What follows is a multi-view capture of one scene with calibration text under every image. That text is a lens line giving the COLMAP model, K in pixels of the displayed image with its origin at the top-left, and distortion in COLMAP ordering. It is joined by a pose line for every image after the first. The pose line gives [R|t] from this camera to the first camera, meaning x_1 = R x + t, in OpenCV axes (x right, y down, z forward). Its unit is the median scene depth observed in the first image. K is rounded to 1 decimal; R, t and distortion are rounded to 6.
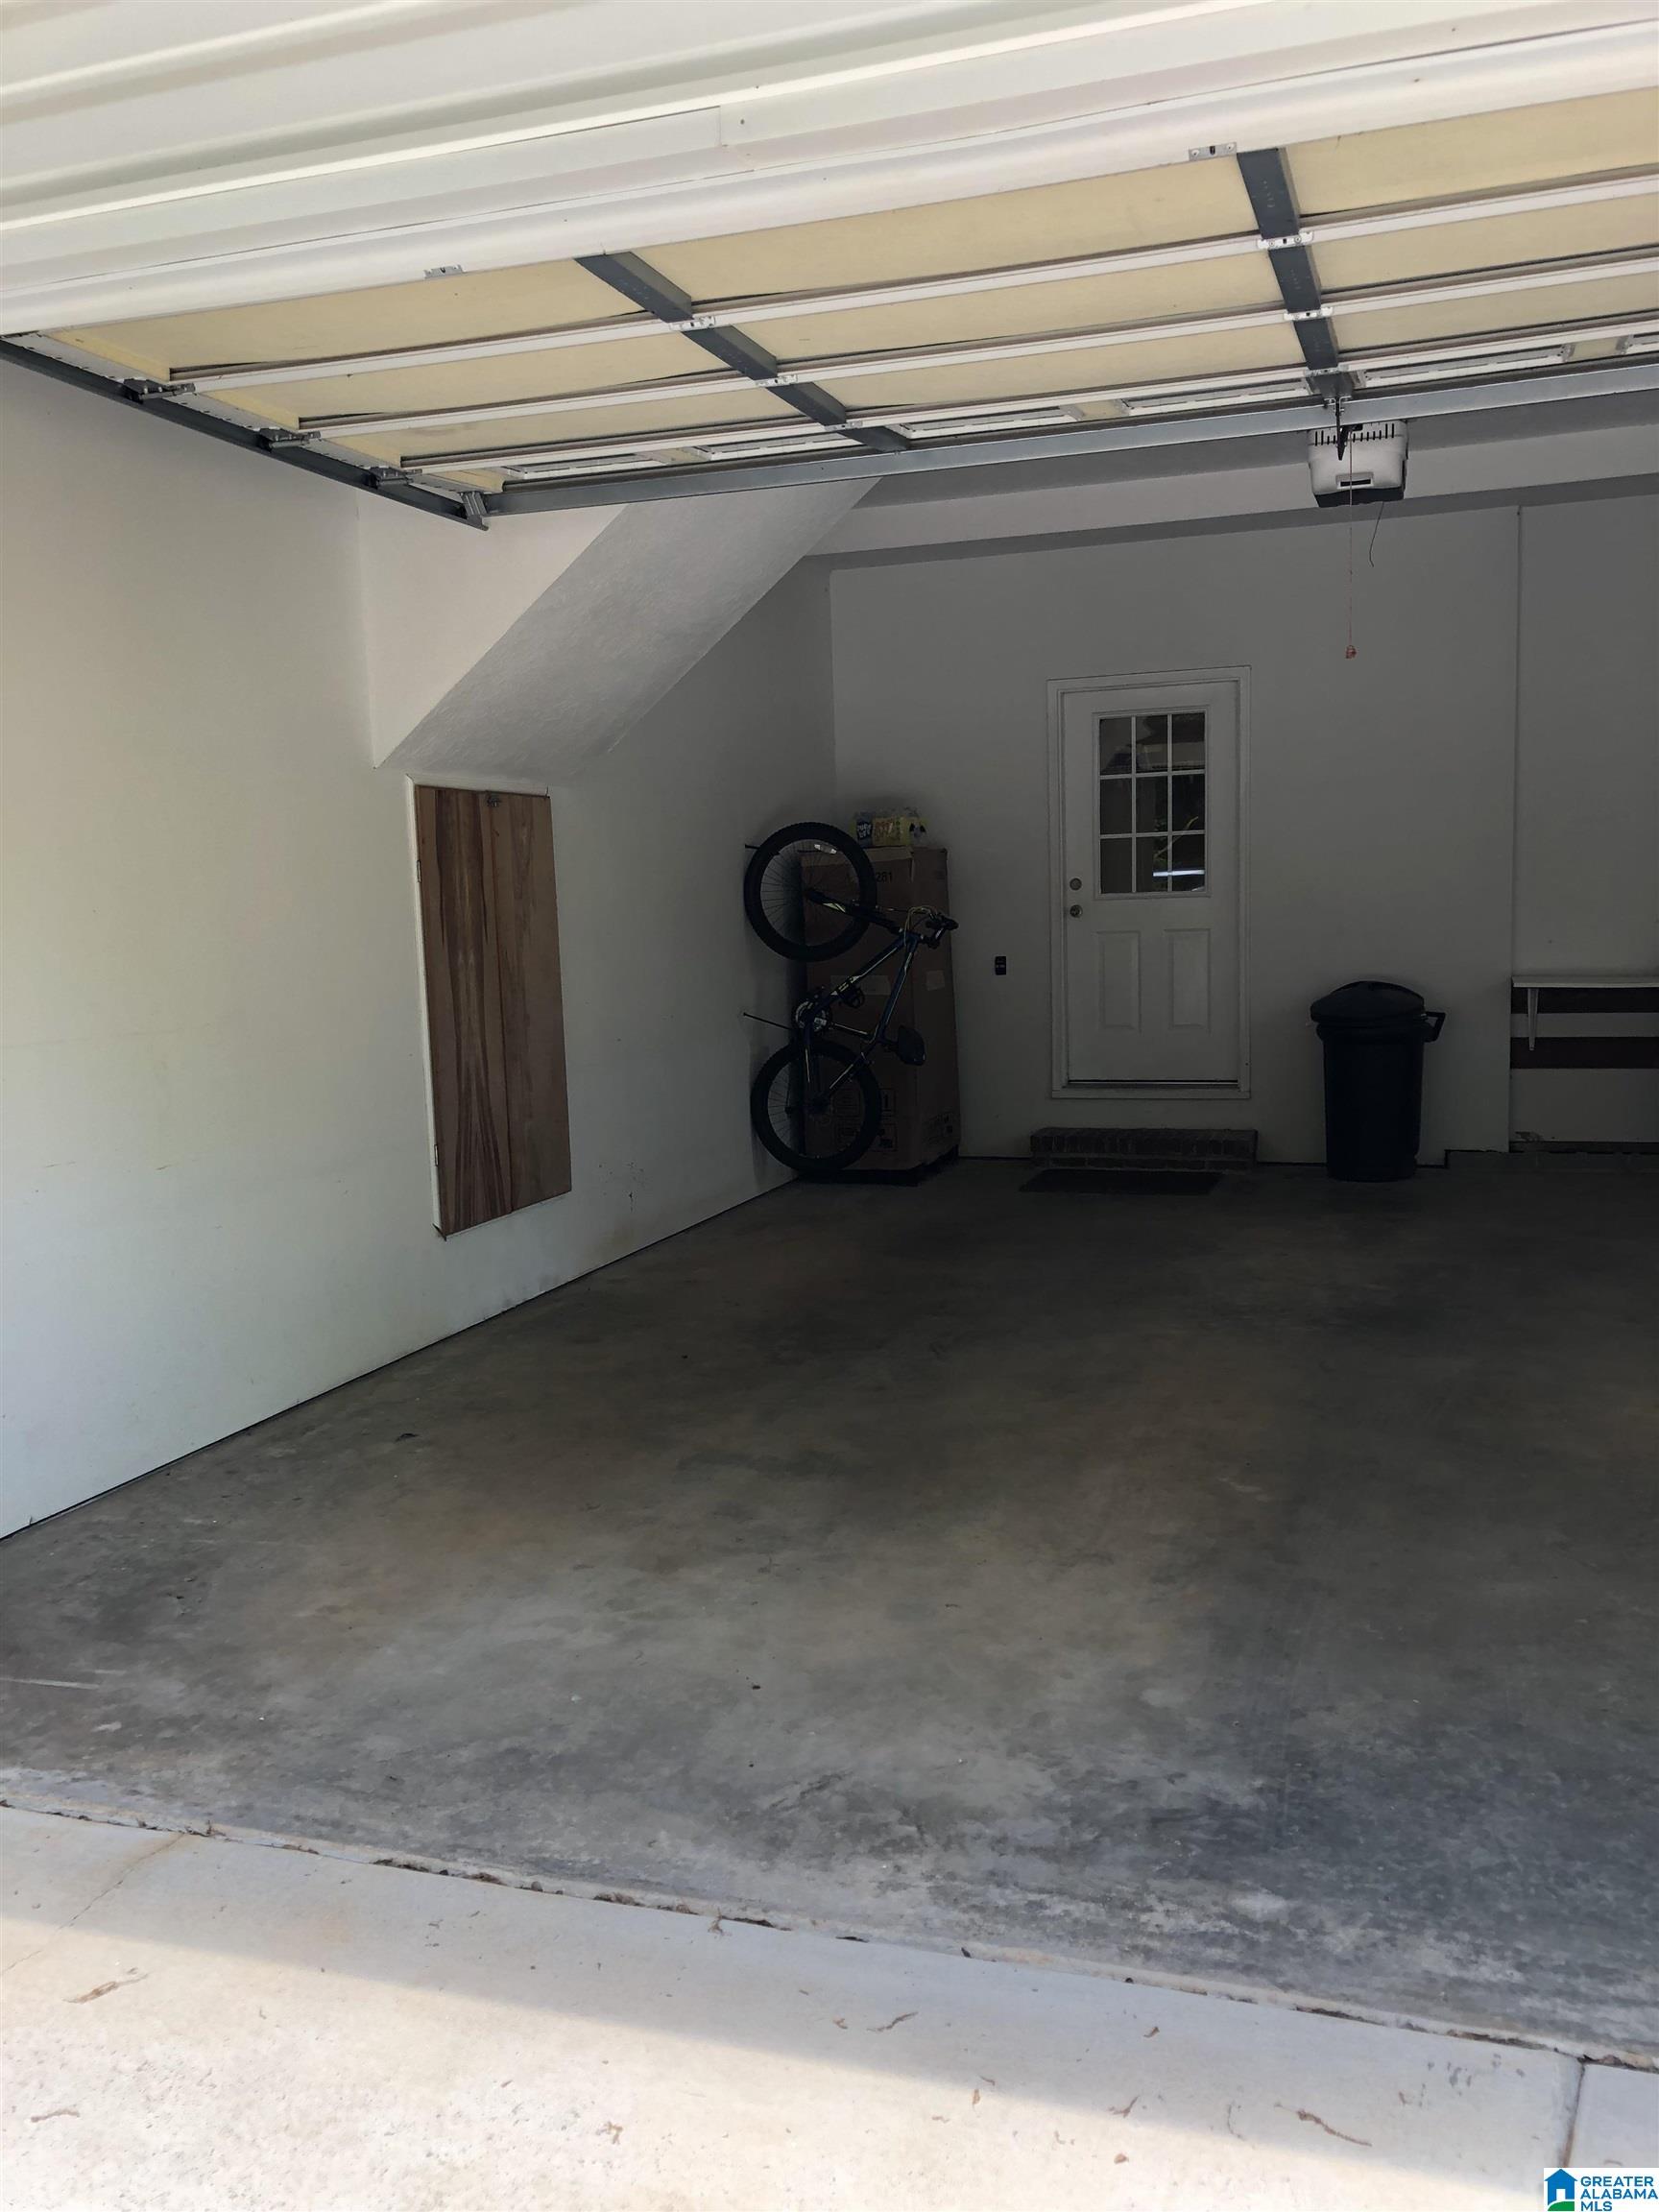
lens RADIAL K [[1831.2, 0, 837.8], [0, 1831.2, 1106.5], [0, 0, 1]] dist [0.019171, 0.031123]
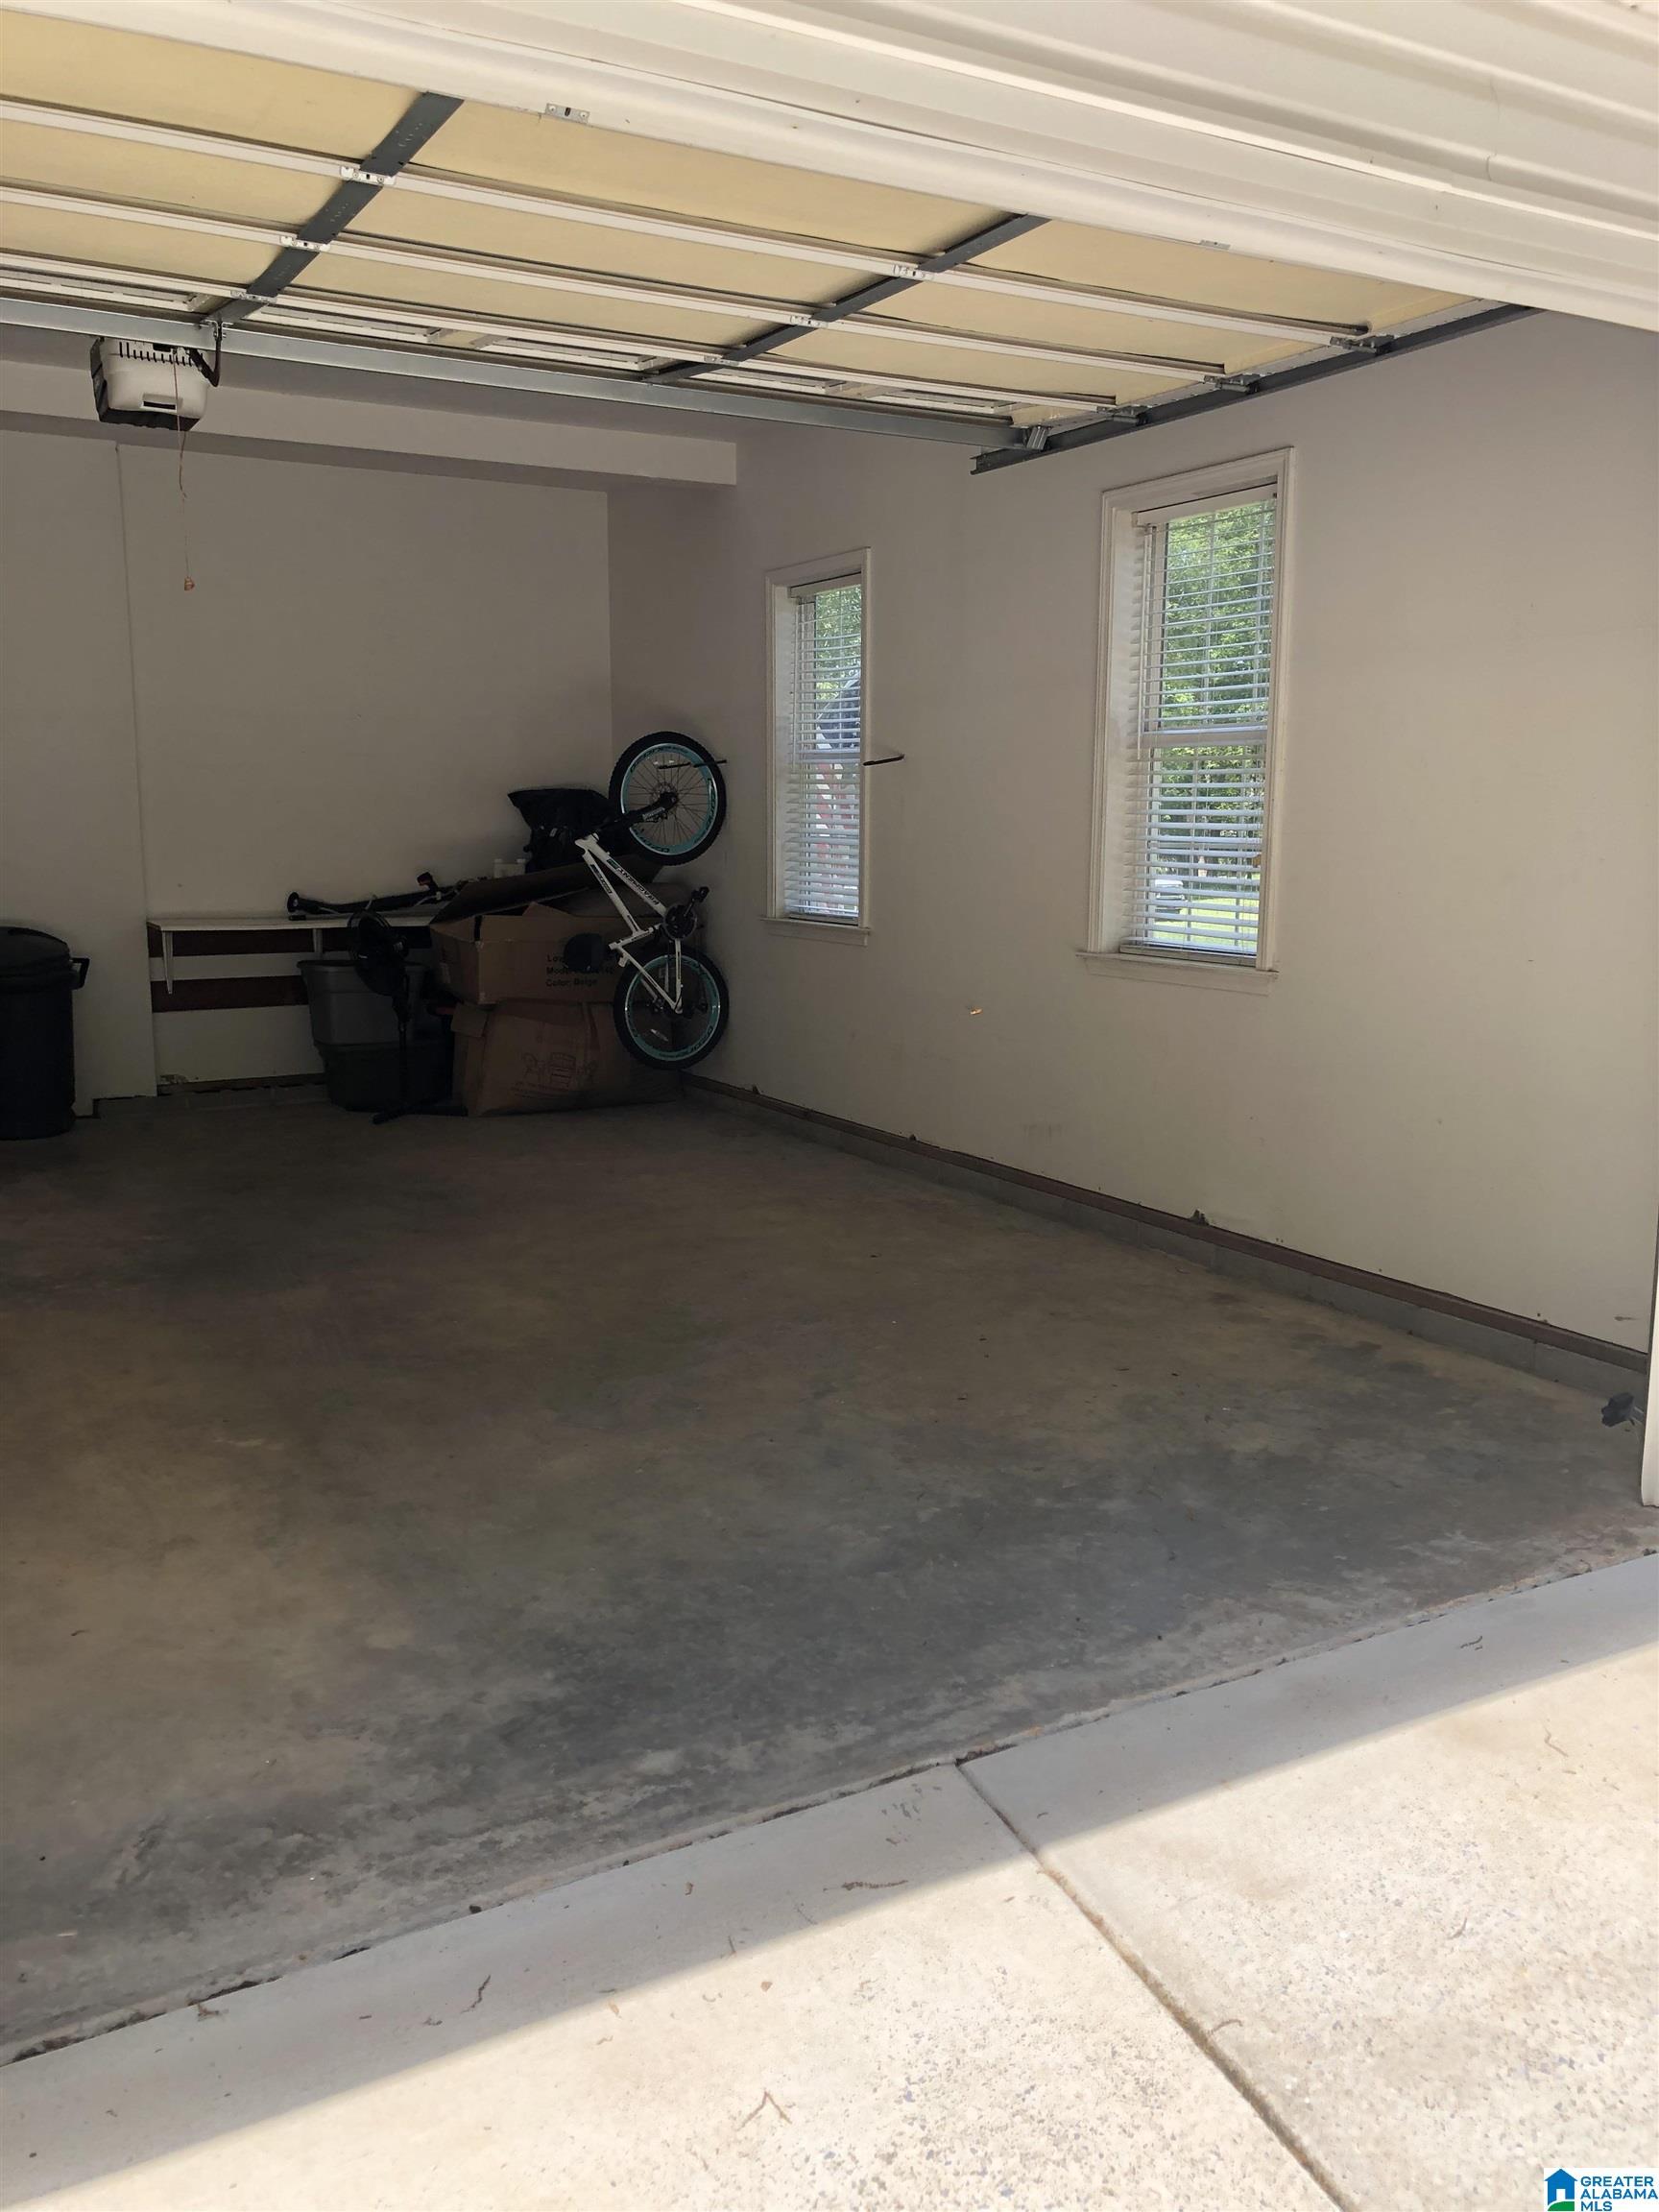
lens RADIAL K [[1831.2, 0, 838.3], [0, 1831.2, 1111.1], [0, 0, 1]] dist [0.019171, 0.031123]
pose [[0.665927, -0.090657, 0.740488, -0.458880], [0.067161, 0.995844, 0.061522, -0.012396], [-0.742988, 0.008763, 0.669248, 0.178779]]
